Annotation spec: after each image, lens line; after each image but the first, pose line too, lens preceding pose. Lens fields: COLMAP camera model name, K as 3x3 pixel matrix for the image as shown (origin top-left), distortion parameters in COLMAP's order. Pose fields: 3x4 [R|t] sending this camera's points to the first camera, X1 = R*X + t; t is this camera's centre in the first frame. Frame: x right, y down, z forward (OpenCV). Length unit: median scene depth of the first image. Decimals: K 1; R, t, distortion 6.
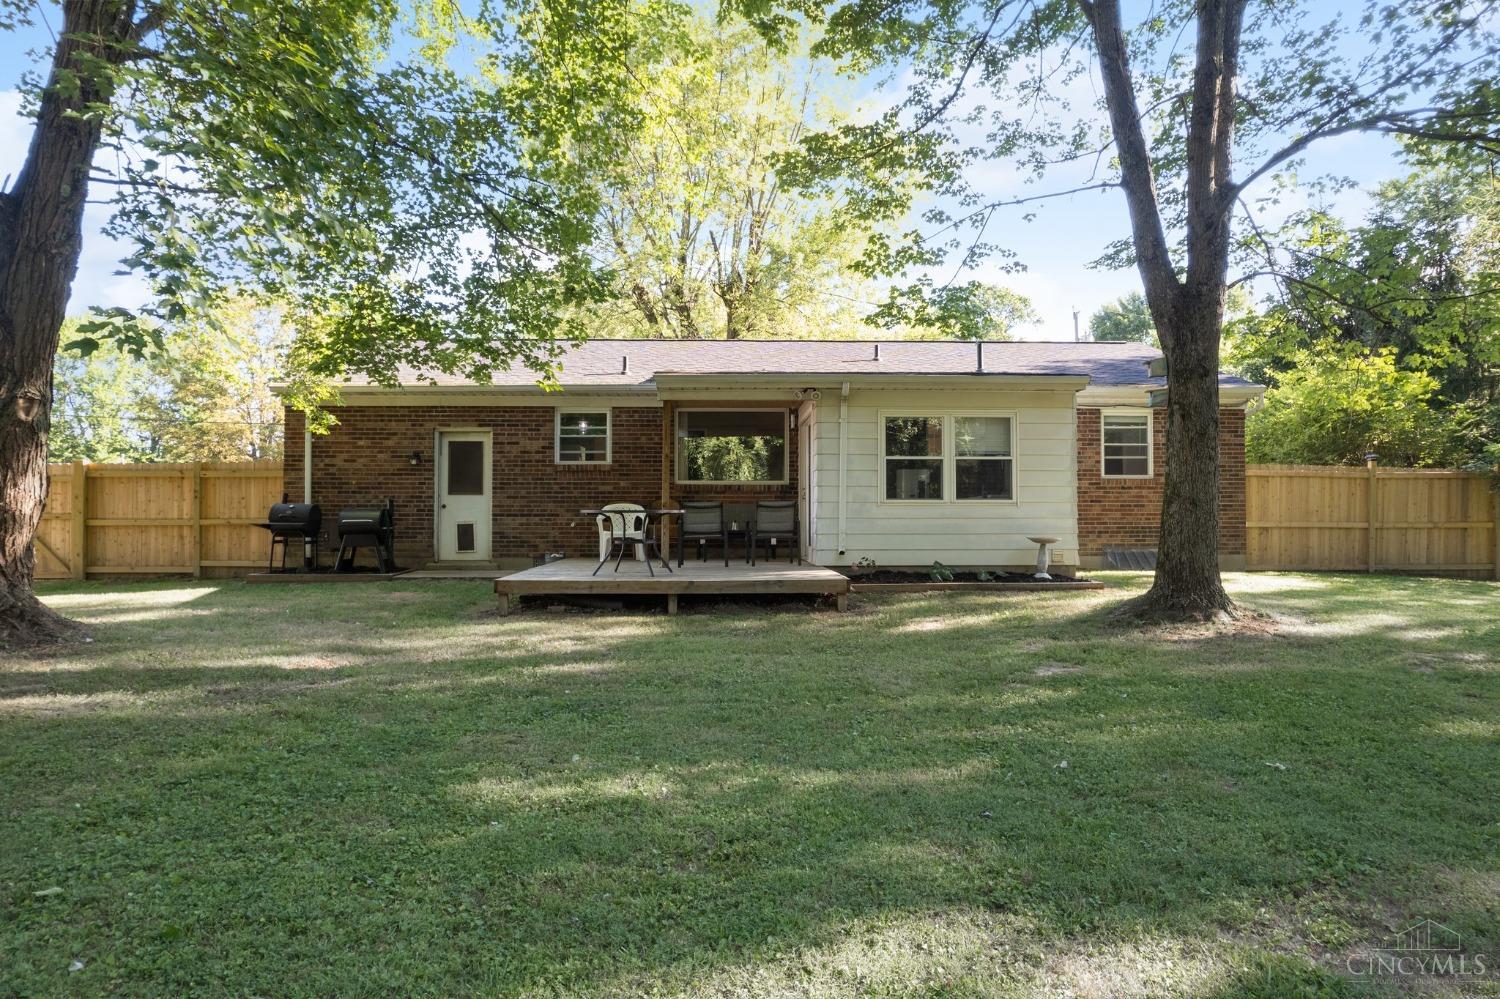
lens RADIAL K [[950.6, 0, 750.0], [0, 950.6, 499.5], [0, 0, 1]] dist [-0.038536, 0.001615]
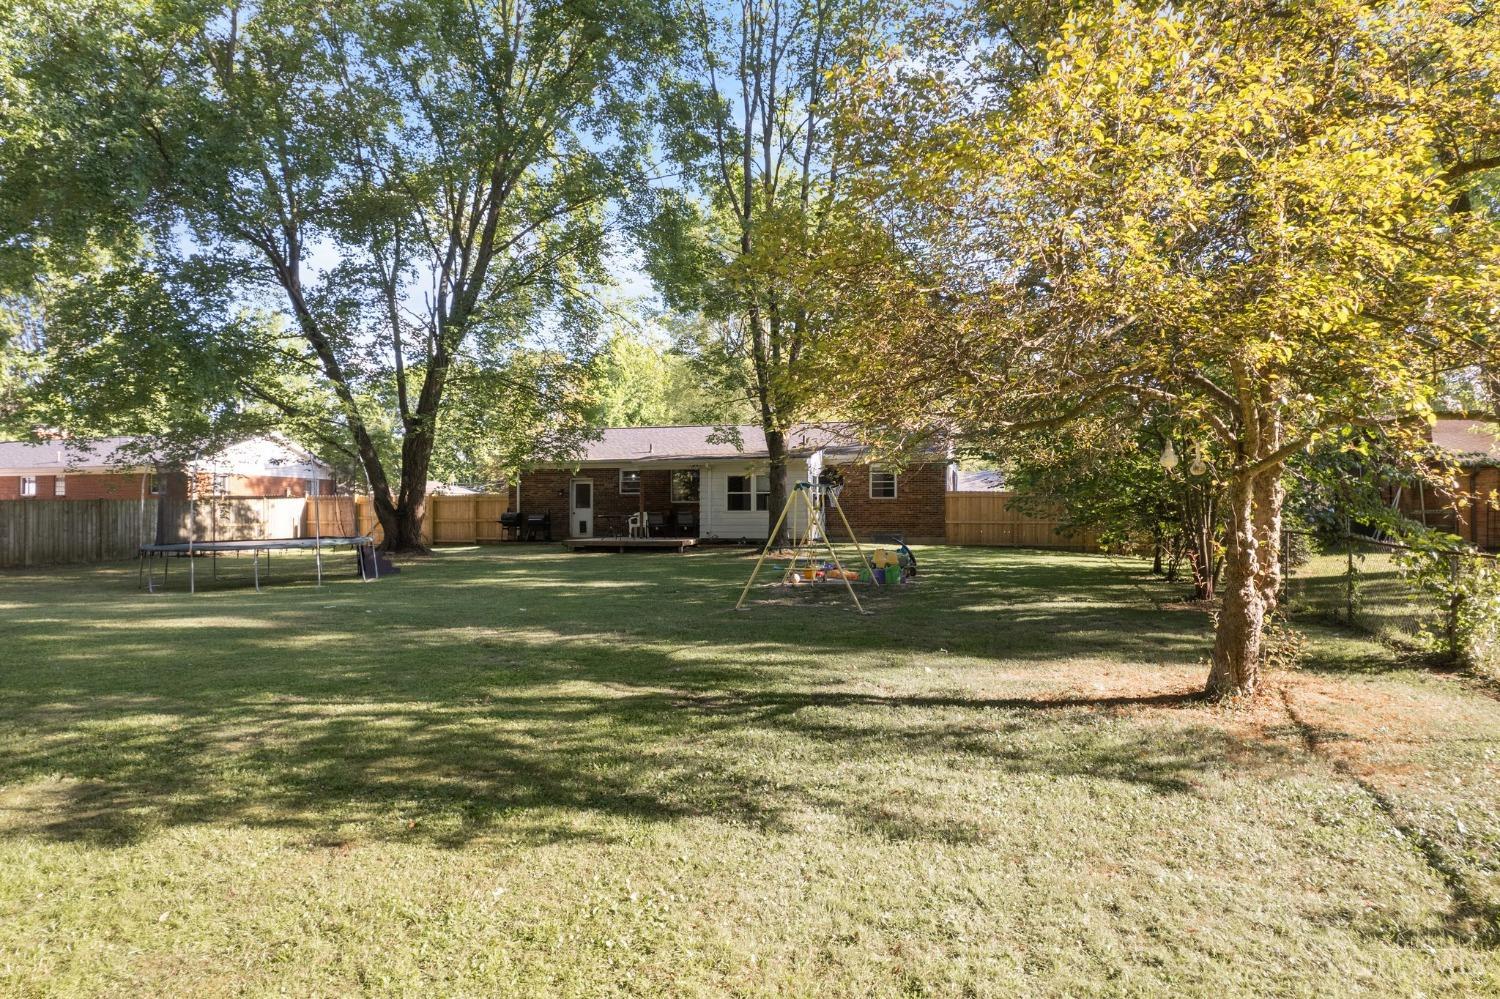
lens RADIAL K [[950.6, 0, 750.0], [0, 950.6, 499.5], [0, 0, 1]] dist [-0.038536, 0.001615]
pose [[0.955885, -0.004951, -0.293698, 0.794988], [0.005370, 0.999985, 0.000617, -0.026408], [0.293691, -0.002167, 0.955898, -1.107371]]
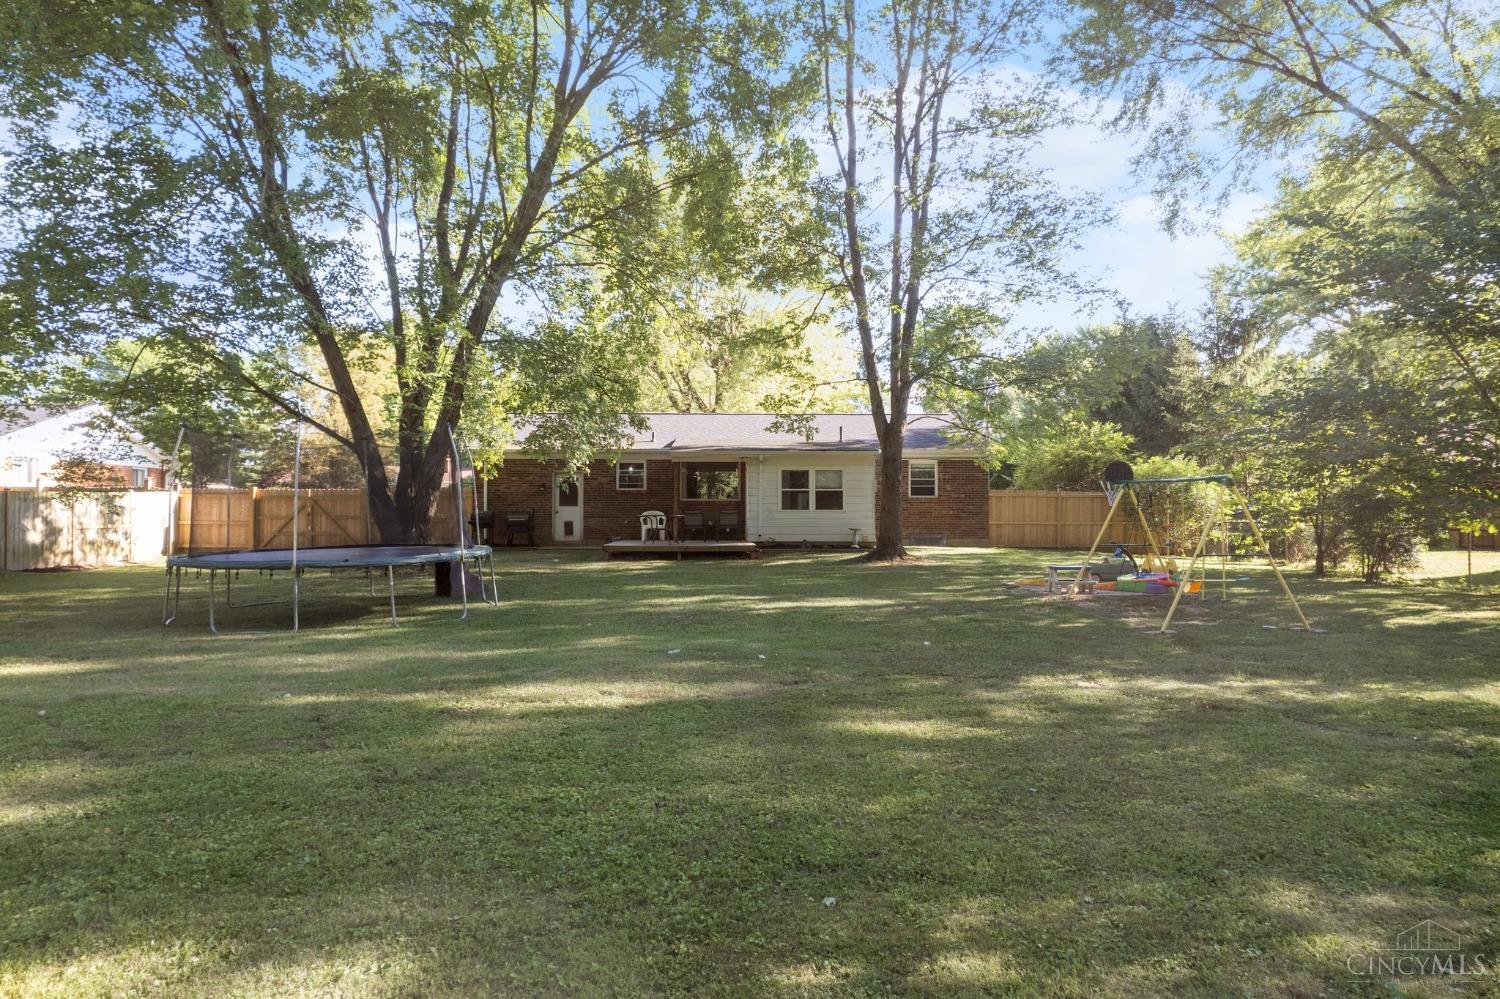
lens RADIAL K [[950.6, 0, 750.0], [0, 950.6, 499.5], [0, 0, 1]] dist [-0.038536, 0.001615]
pose [[0.999955, 0.002050, -0.009241, 0.084458], [-0.002077, 0.999994, -0.002852, -0.014557], [0.009235, 0.002871, 0.999953, -0.963127]]
